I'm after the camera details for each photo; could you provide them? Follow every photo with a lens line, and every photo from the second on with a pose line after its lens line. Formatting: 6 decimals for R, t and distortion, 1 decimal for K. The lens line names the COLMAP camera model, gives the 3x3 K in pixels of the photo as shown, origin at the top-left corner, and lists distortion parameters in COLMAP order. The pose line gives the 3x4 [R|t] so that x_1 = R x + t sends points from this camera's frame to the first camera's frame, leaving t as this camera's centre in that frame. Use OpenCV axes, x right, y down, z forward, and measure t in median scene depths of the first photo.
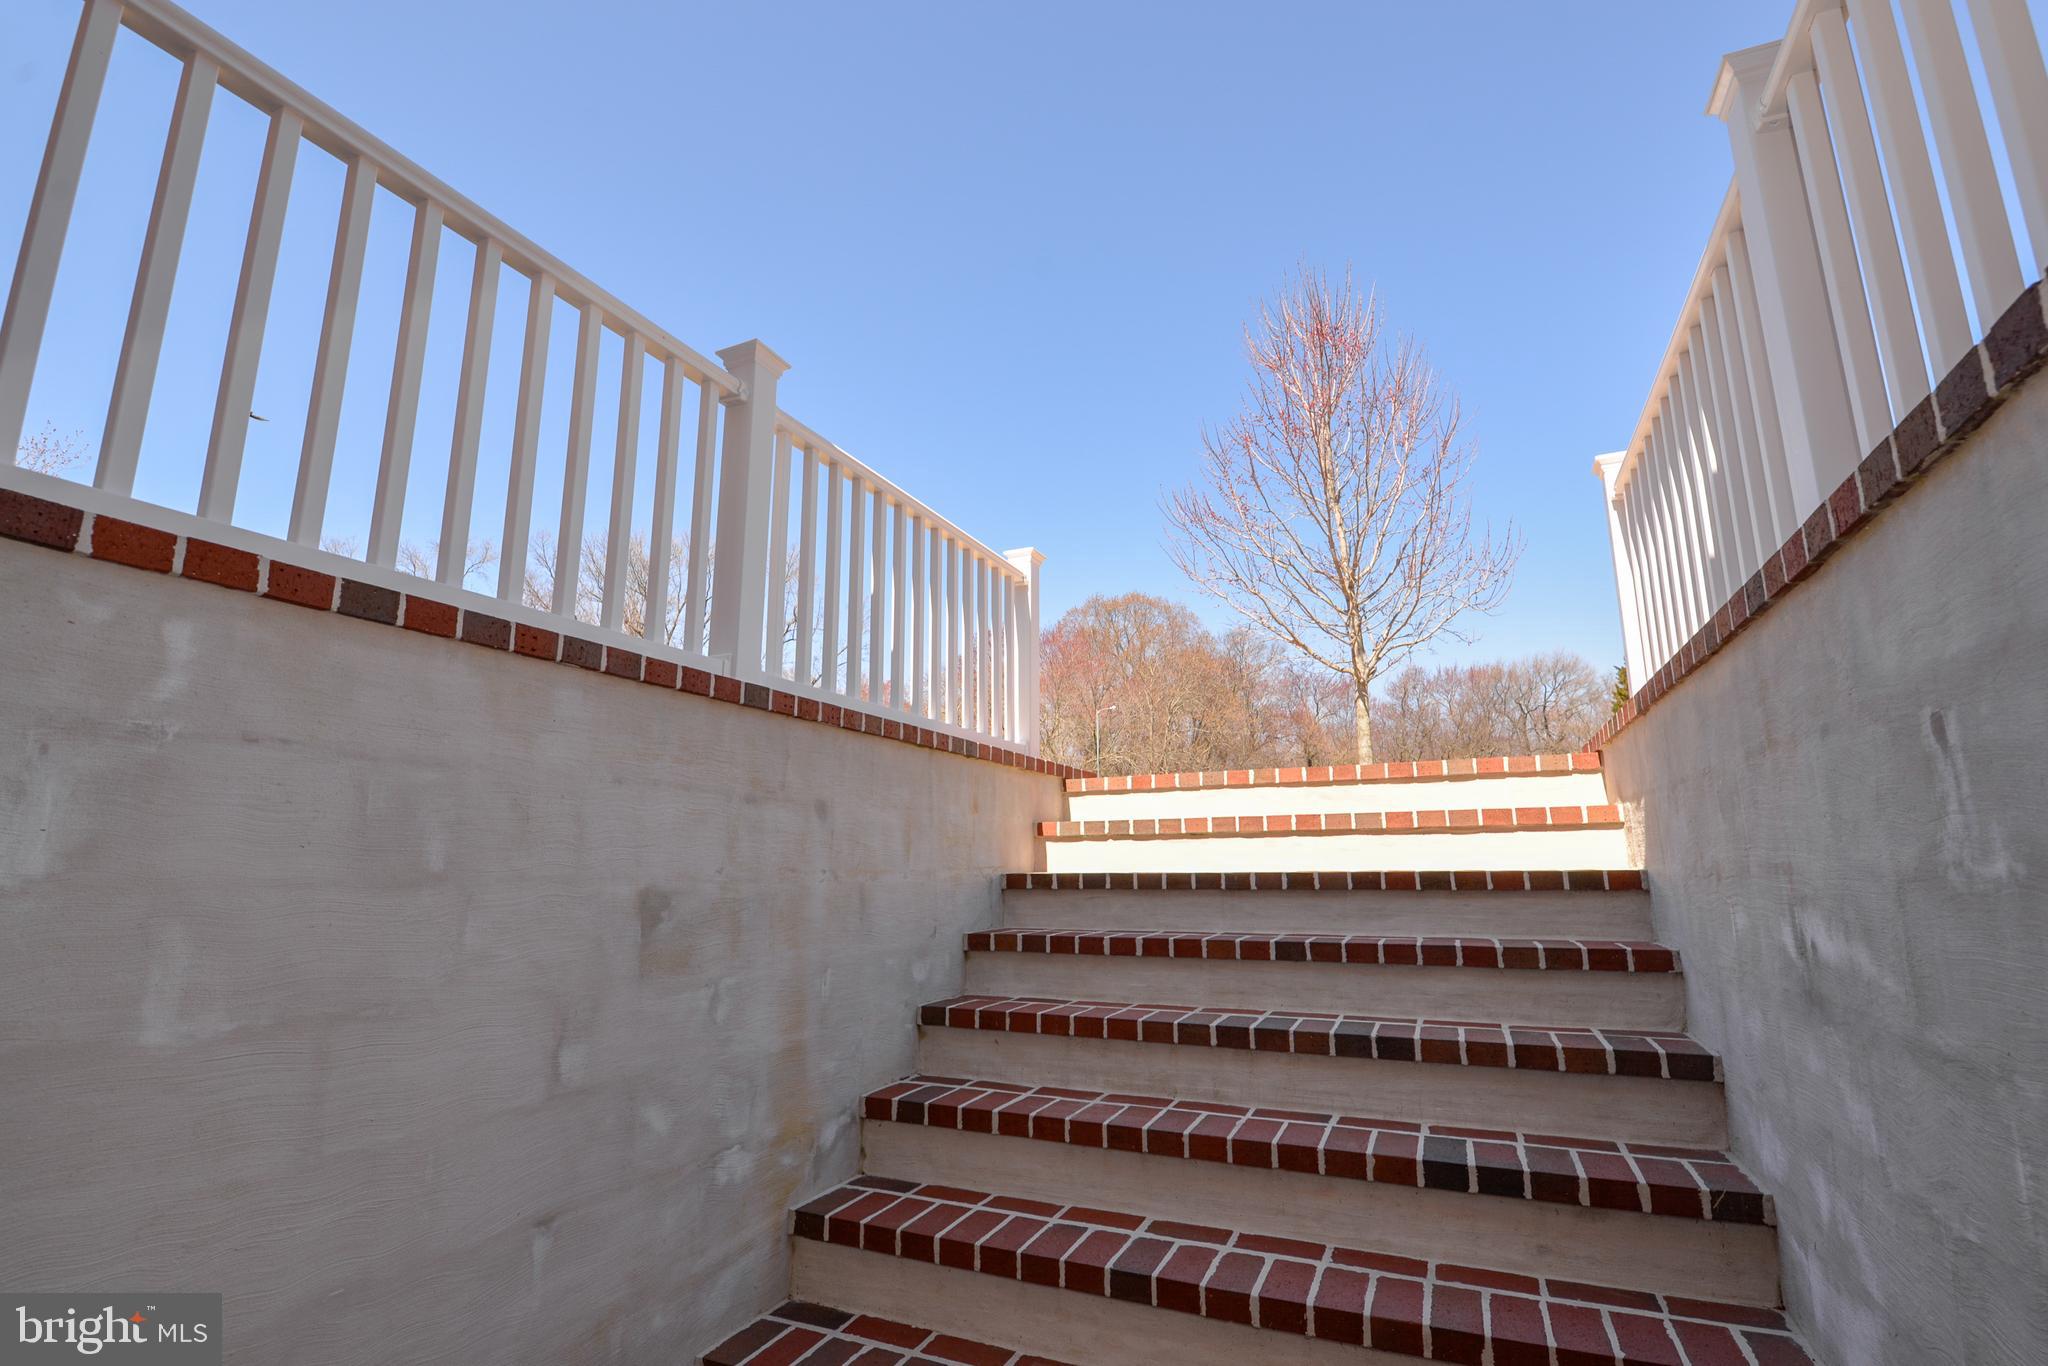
lens RADIAL K [[885.7, 0, 1027.9], [0, 885.7, 676.8], [0, 0, 1]] dist [0.001534, -0.009912]
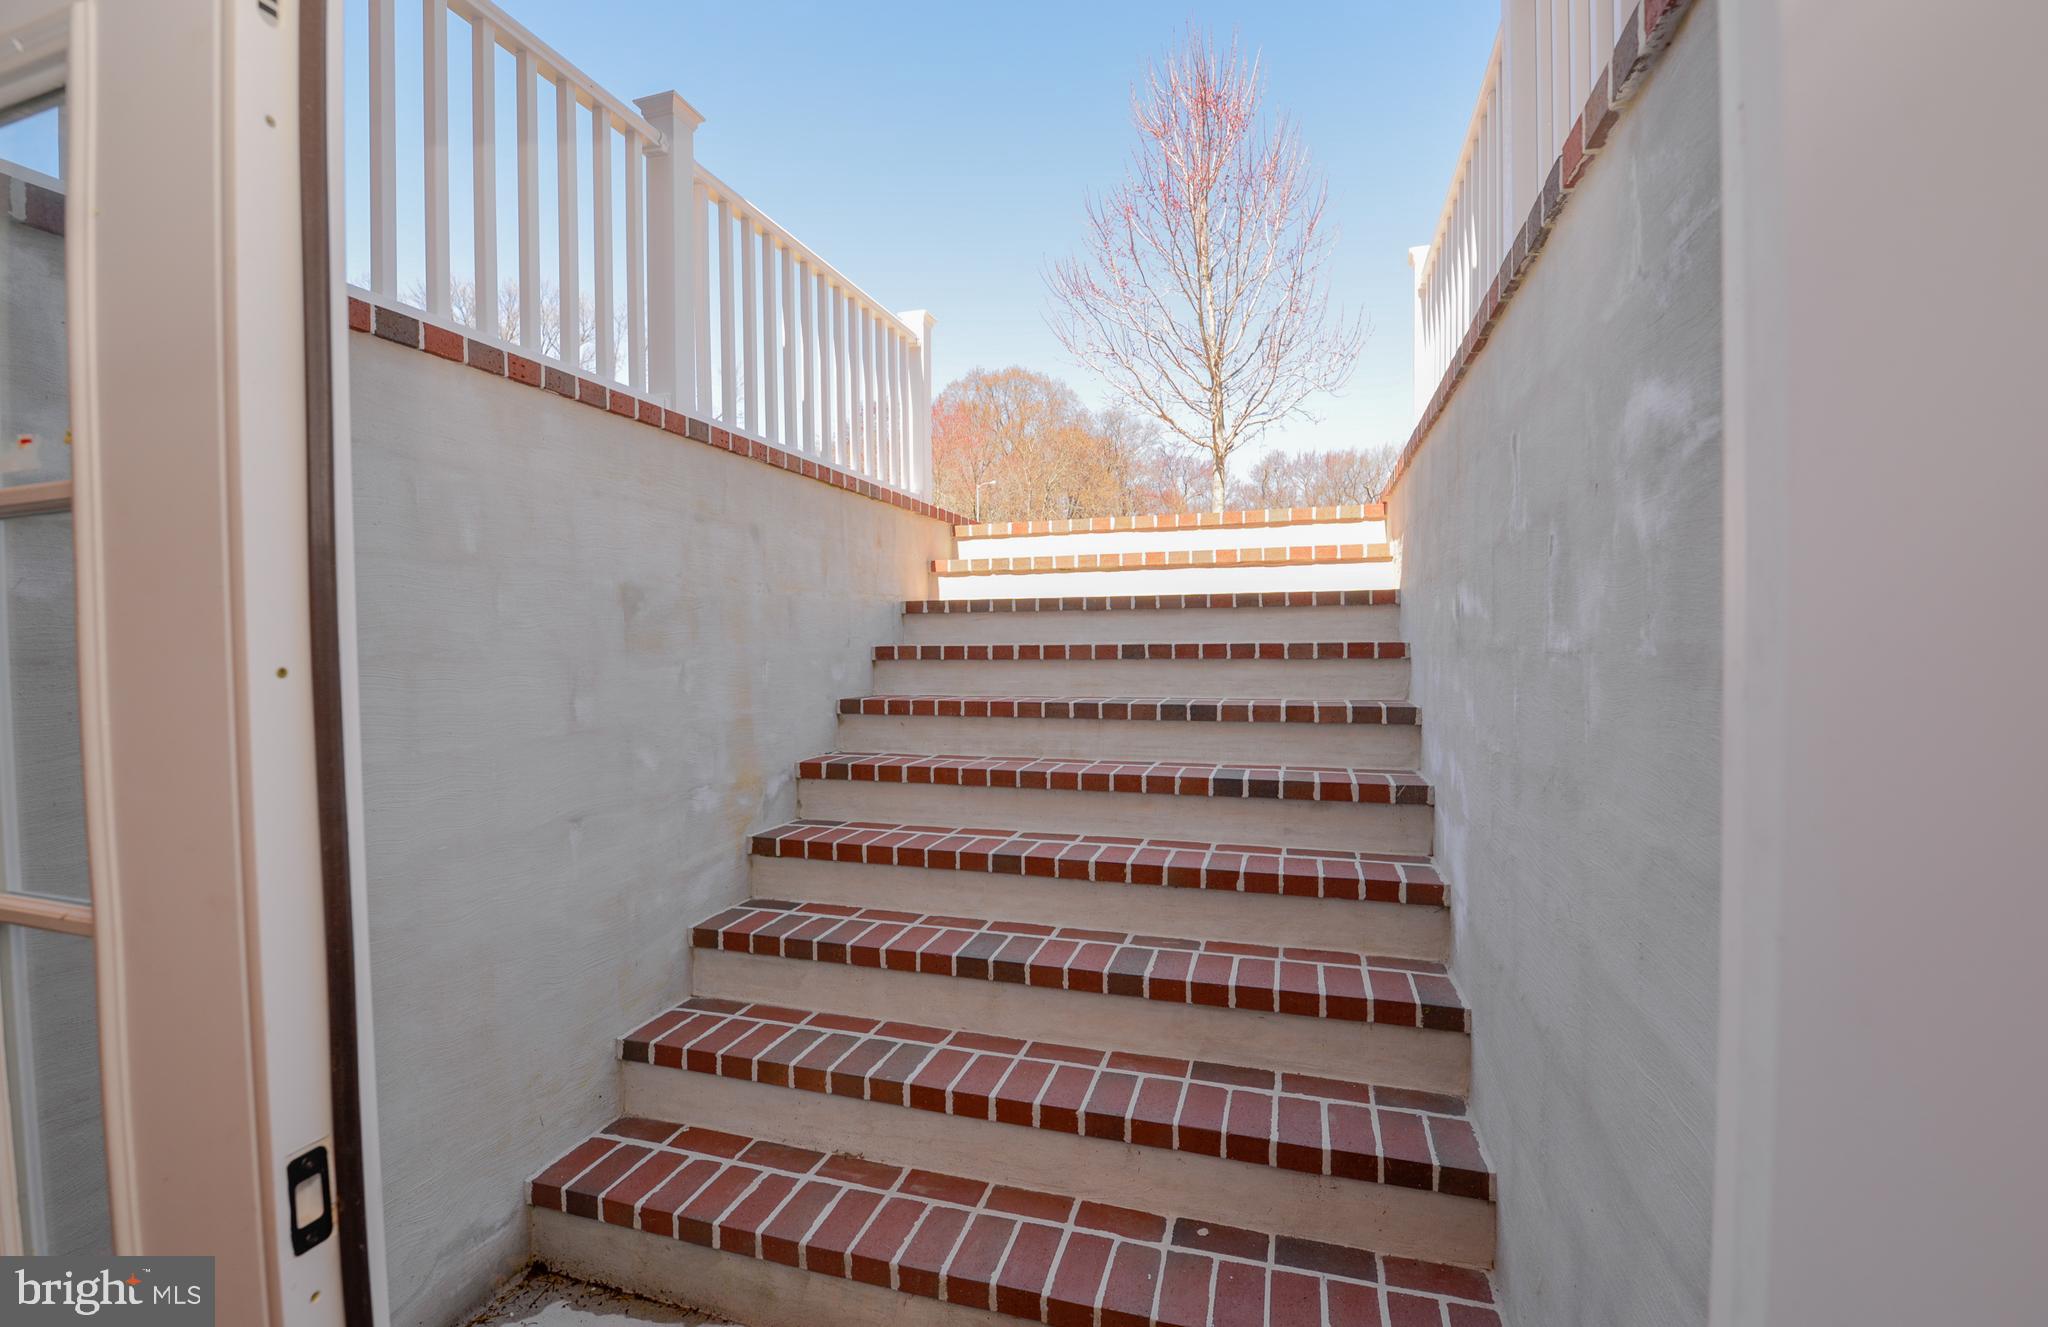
lens RADIAL K [[897.7, 0, 1024.0], [0, 897.7, 663.5], [0, 0, 1]] dist [-0.003259, -0.000743]
pose [[0.991070, -0.007870, 0.133107, -0.029745], [-0.021483, 0.975791, 0.217649, 0.042281], [-0.131598, -0.218565, 0.966908, -0.212868]]
